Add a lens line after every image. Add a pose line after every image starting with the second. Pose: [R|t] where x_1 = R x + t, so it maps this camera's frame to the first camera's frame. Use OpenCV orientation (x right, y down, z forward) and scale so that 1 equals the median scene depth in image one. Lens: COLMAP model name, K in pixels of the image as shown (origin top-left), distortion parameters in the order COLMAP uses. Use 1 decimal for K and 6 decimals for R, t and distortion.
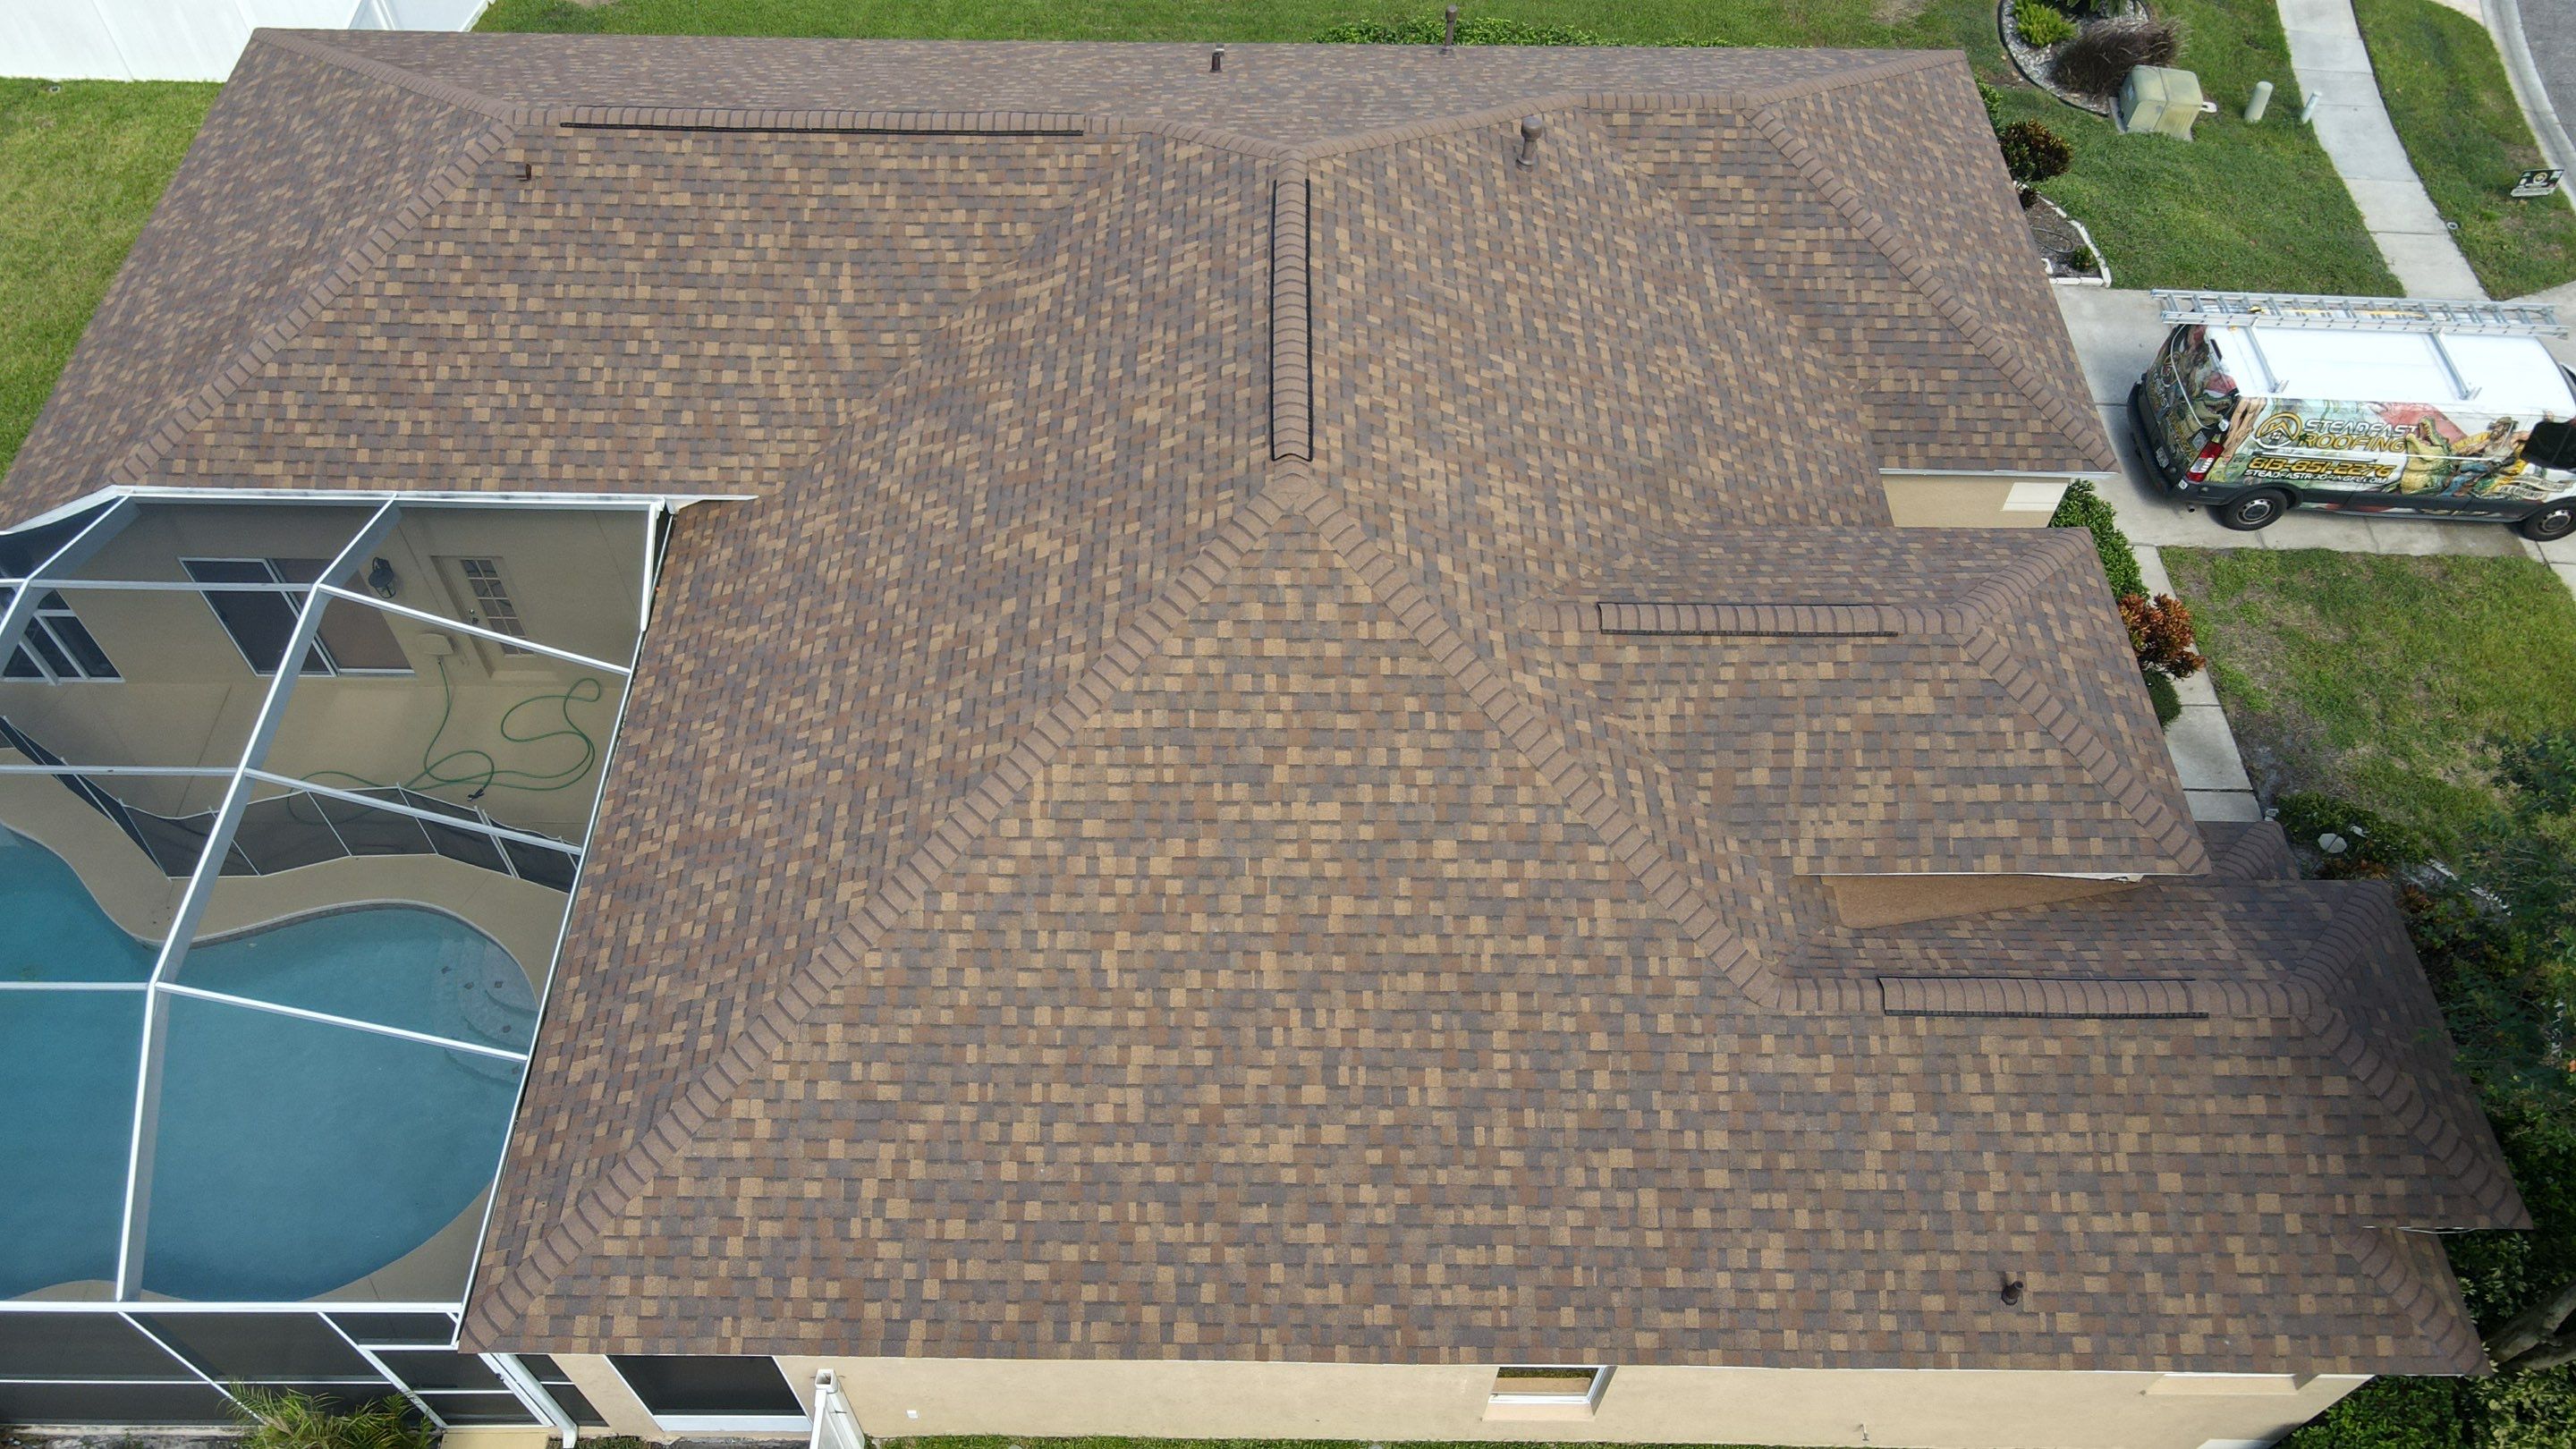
lens RADIAL K [[1829.8, 0, 1246.9], [0, 1829.8, 758.0], [0, 0, 1]] dist [0.003113, 0.050211]
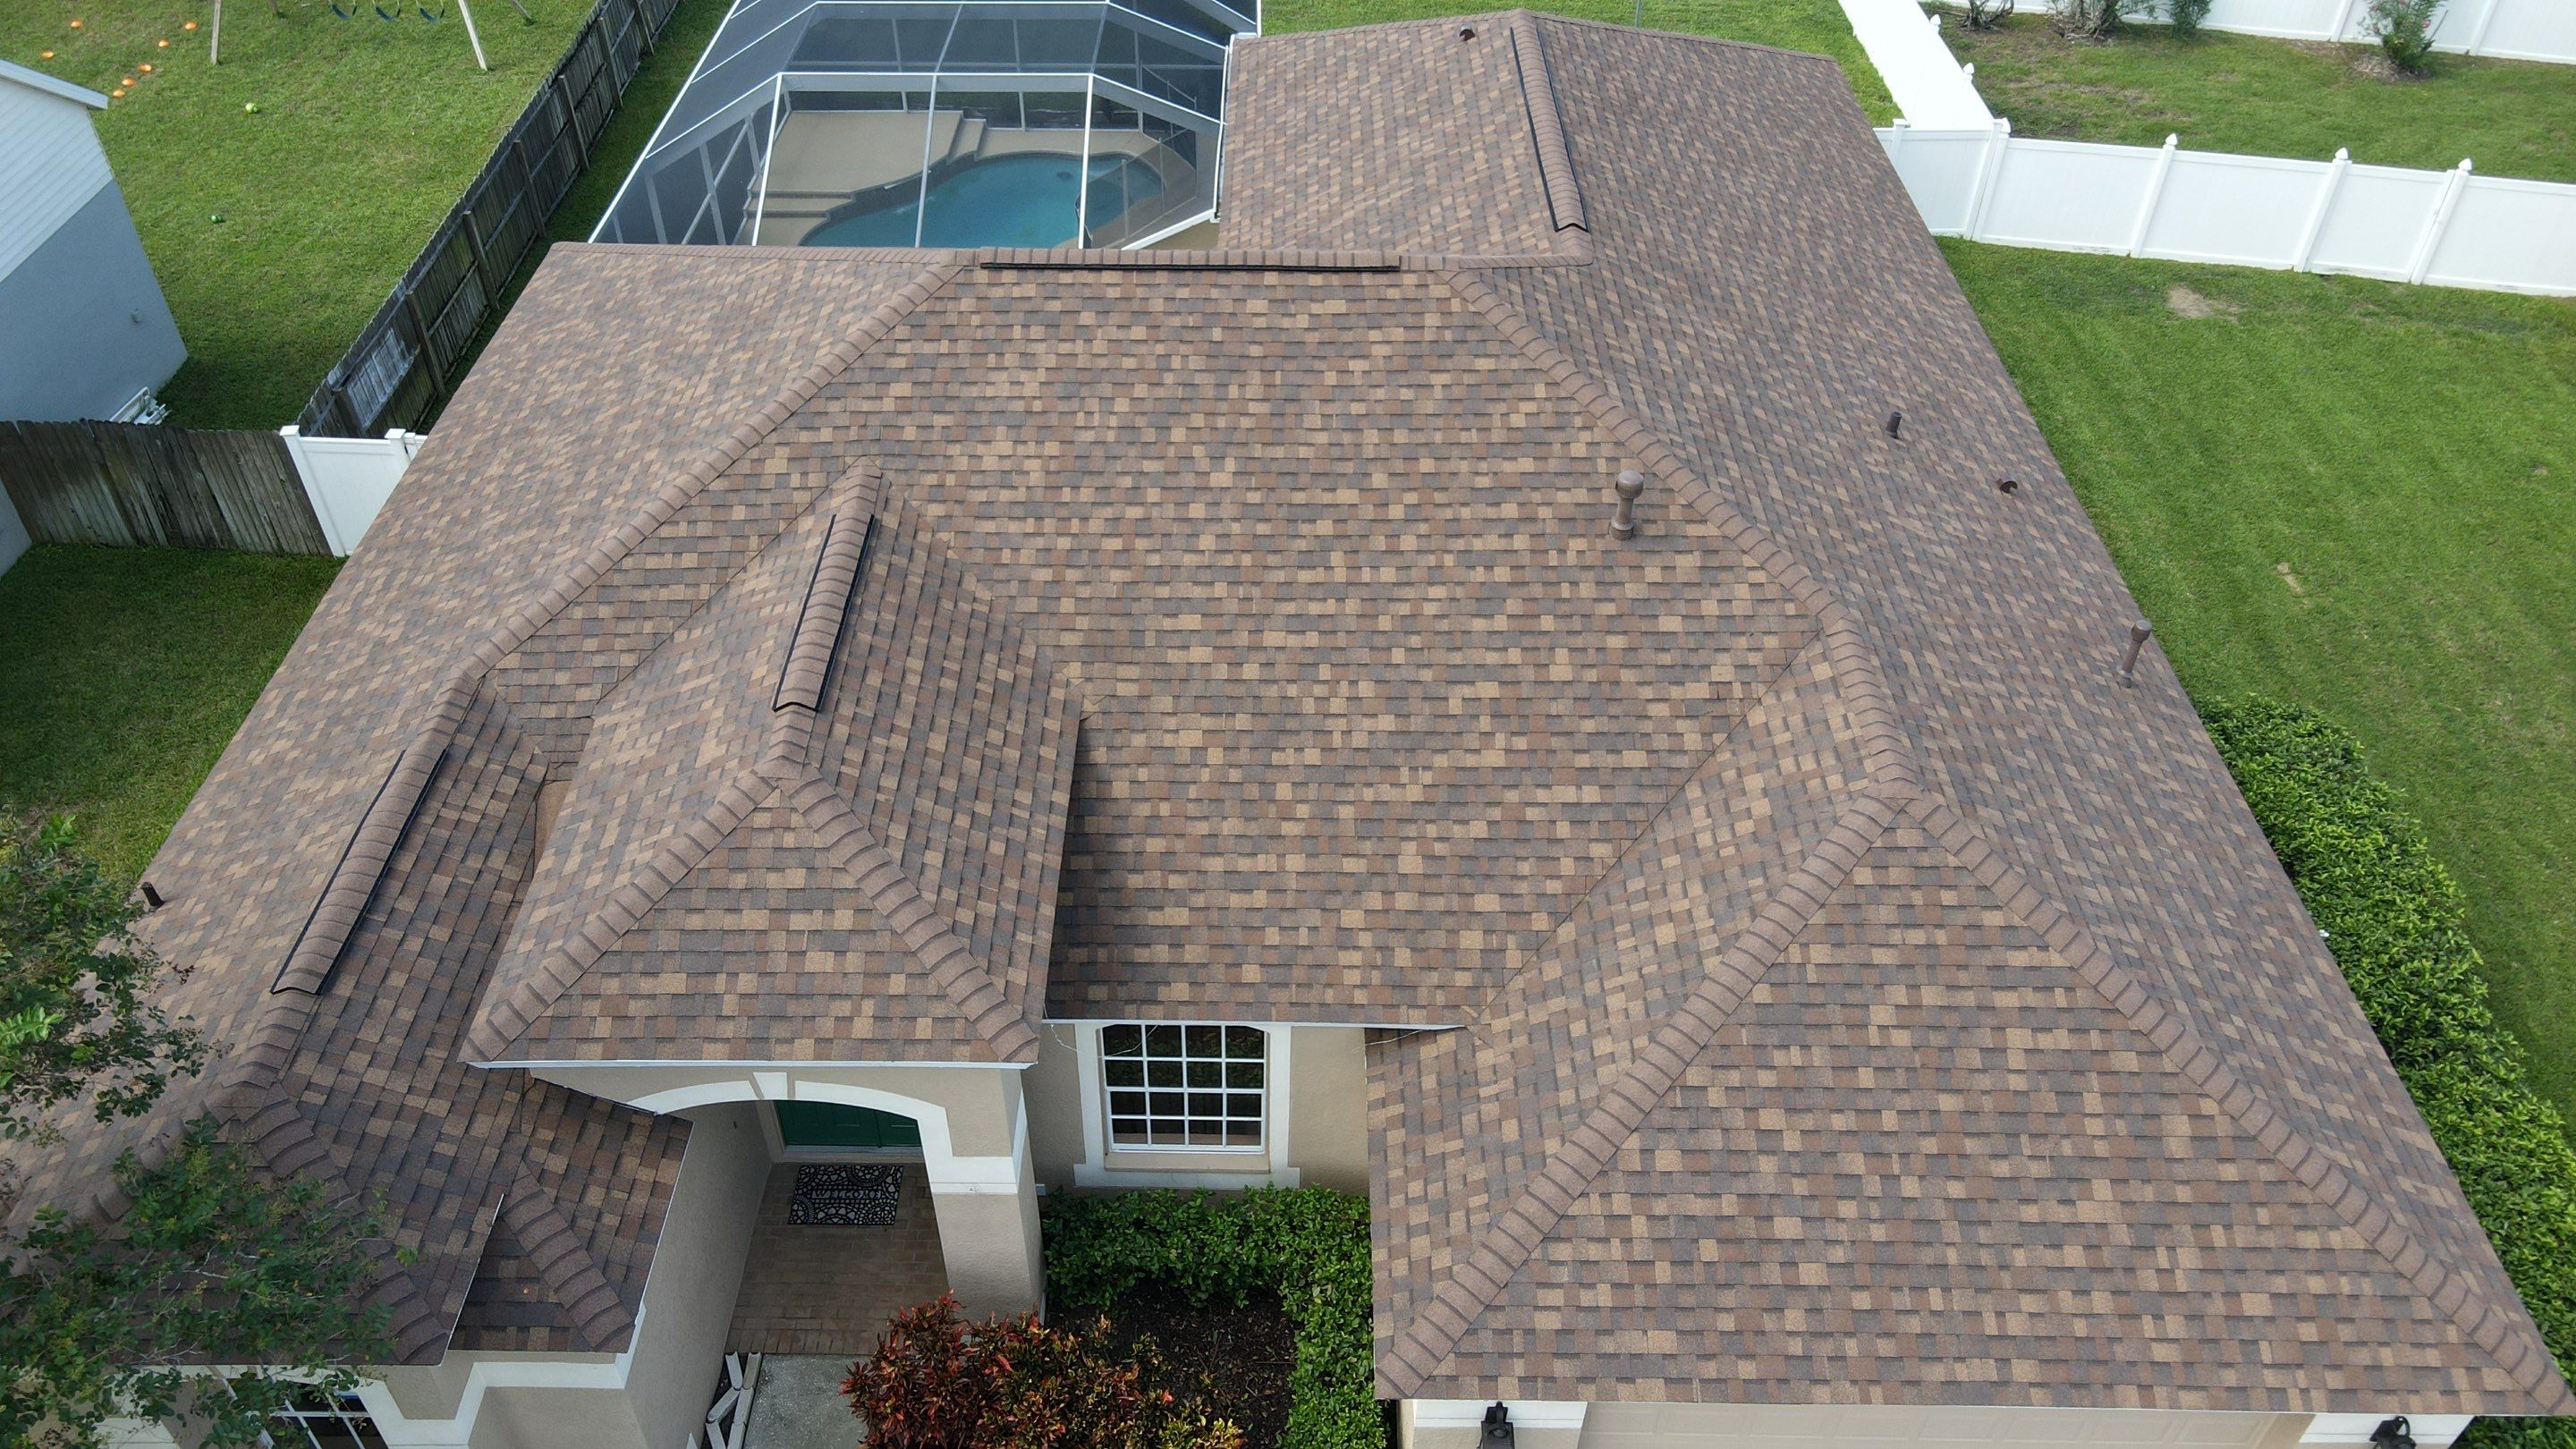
lens RADIAL K [[1830.6, 0, 1233.1], [0, 1830.6, 770.1], [0, 0, 1]] dist [-0.008093, 0.072600]
pose [[-0.015076, 0.671176, -0.741145, 0.848877], [-0.805159, 0.431351, 0.407008, -0.488715], [0.592868, 0.602875, 0.533900, 0.570544]]
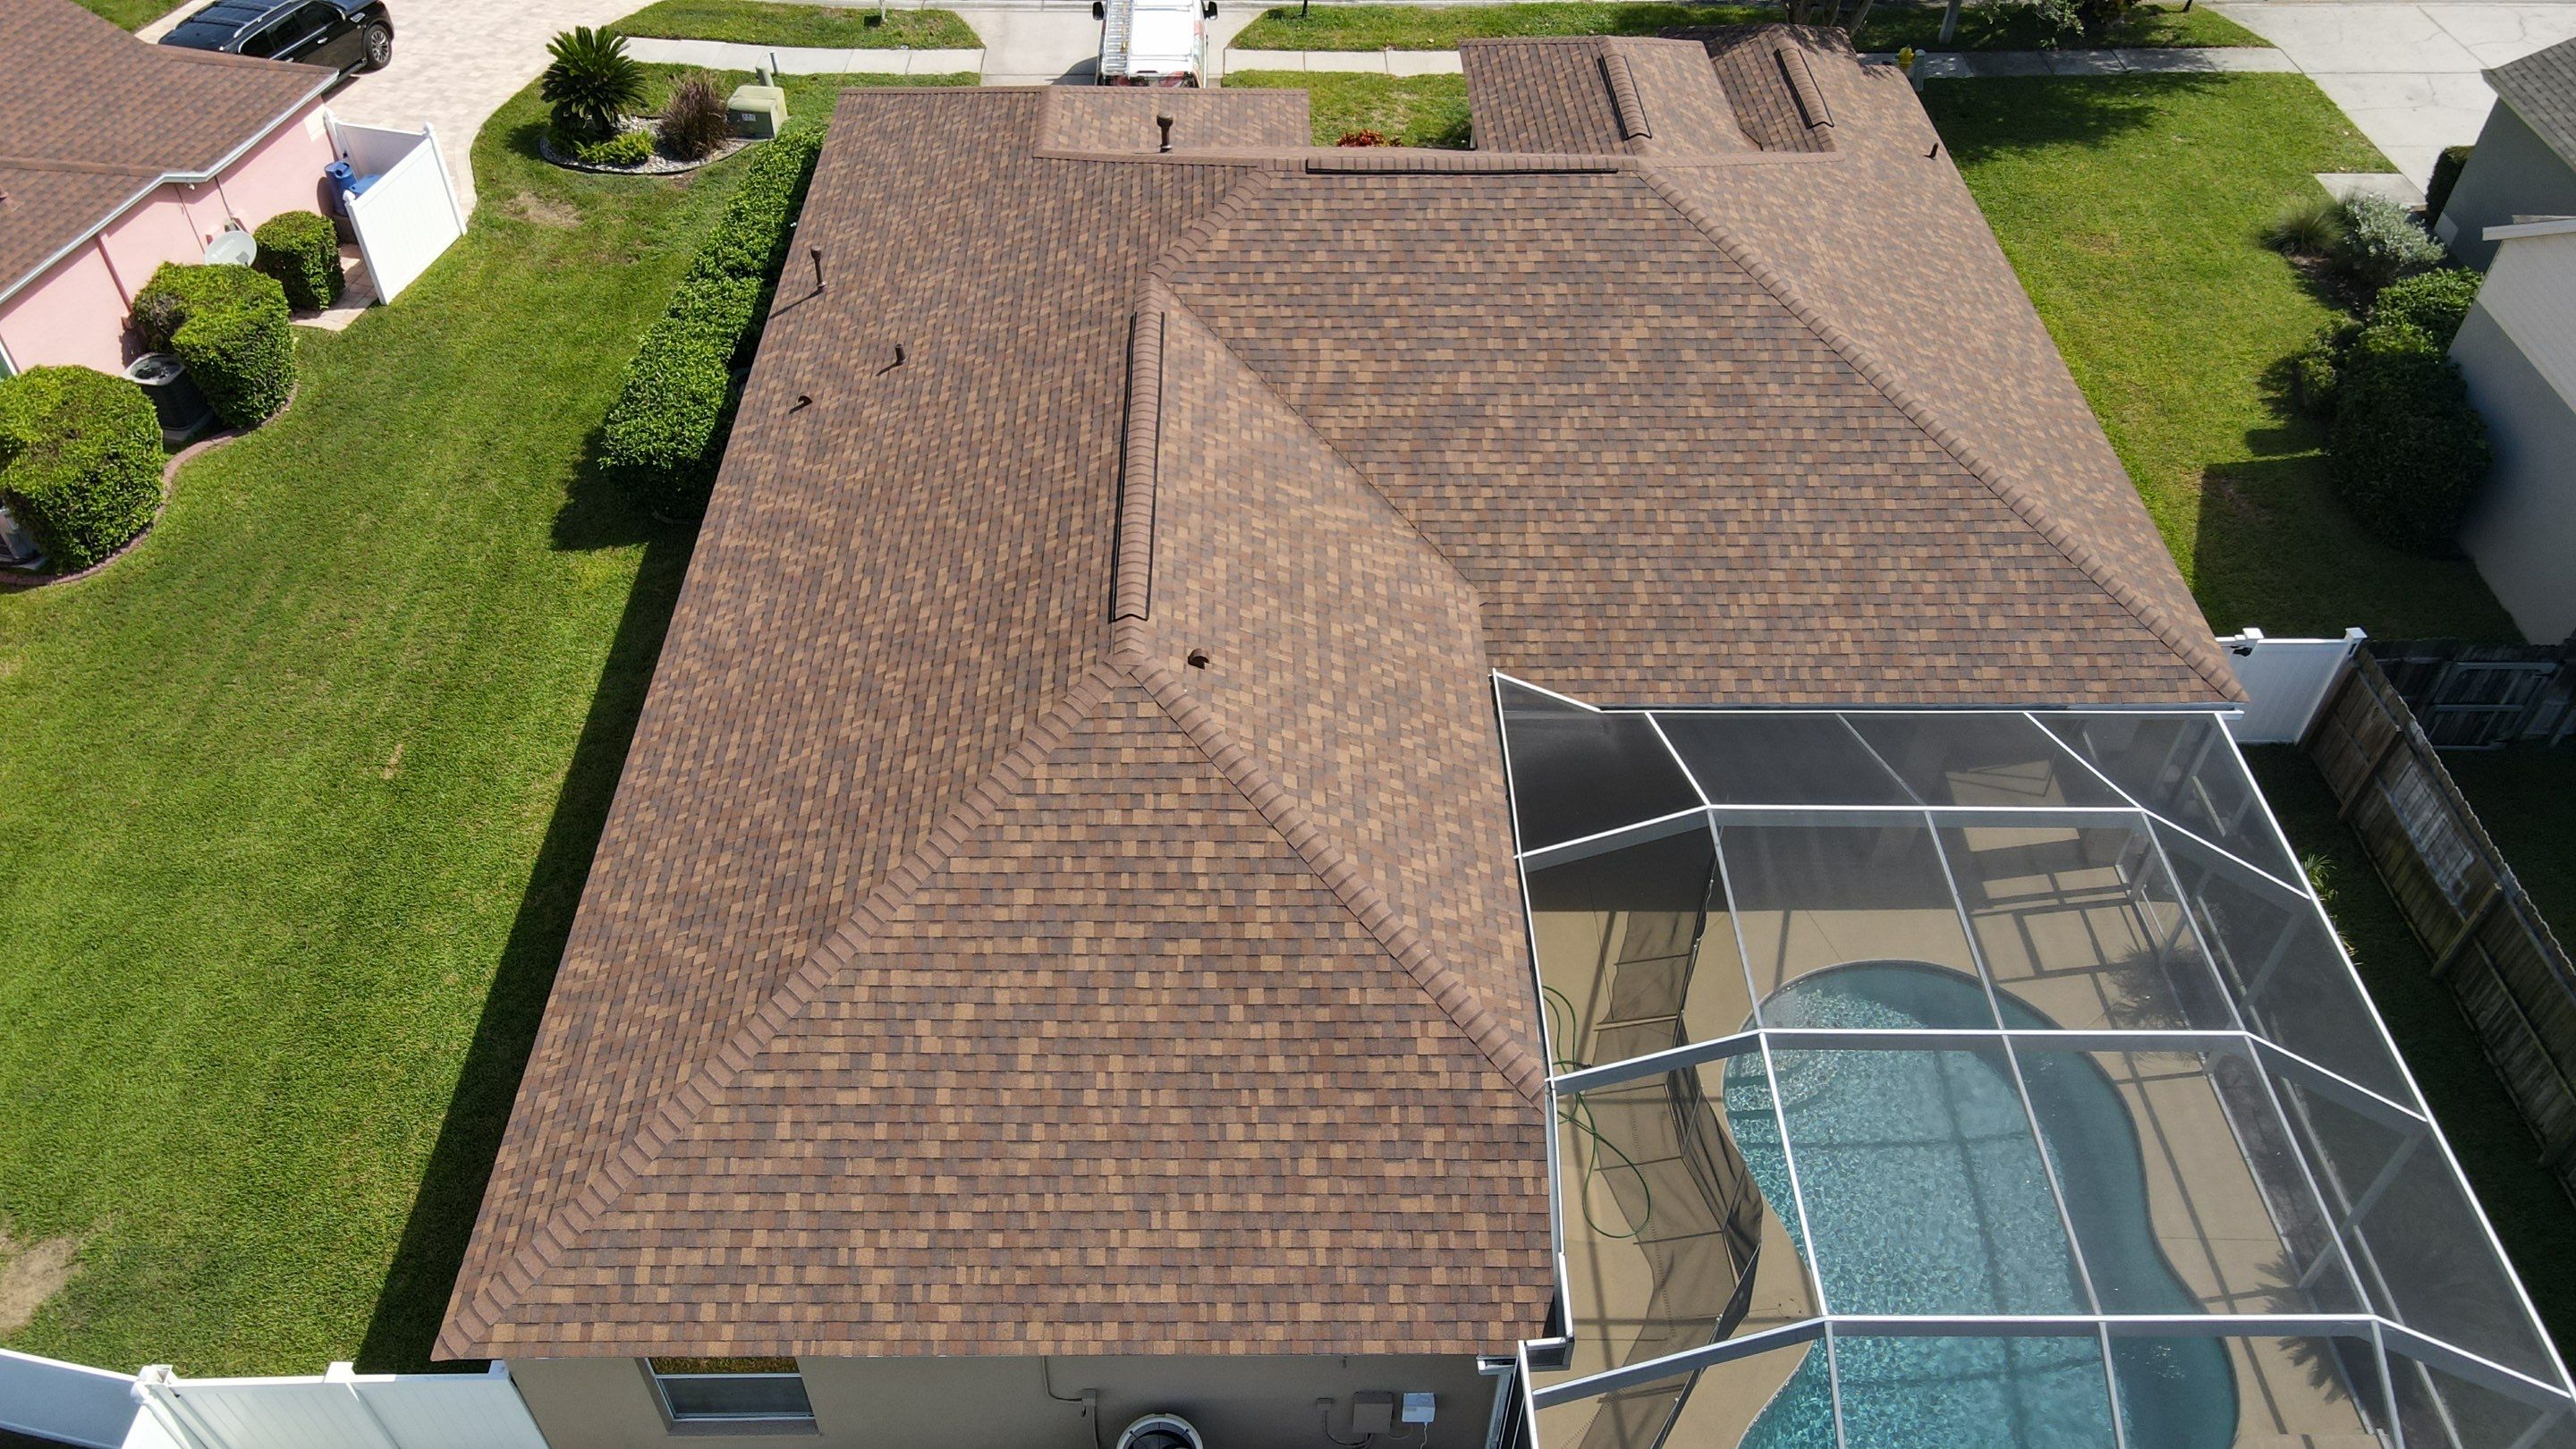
lens RADIAL K [[1883.6, 0, 1246.0], [0, 1883.6, 738.4], [0, 0, 1]] dist [-0.030021, 0.085019]
pose [[-0.014657, -0.709043, 0.705013, -1.115443], [0.806378, 0.408524, 0.427624, -0.704921], [-0.591218, 0.574775, 0.565769, 0.485813]]
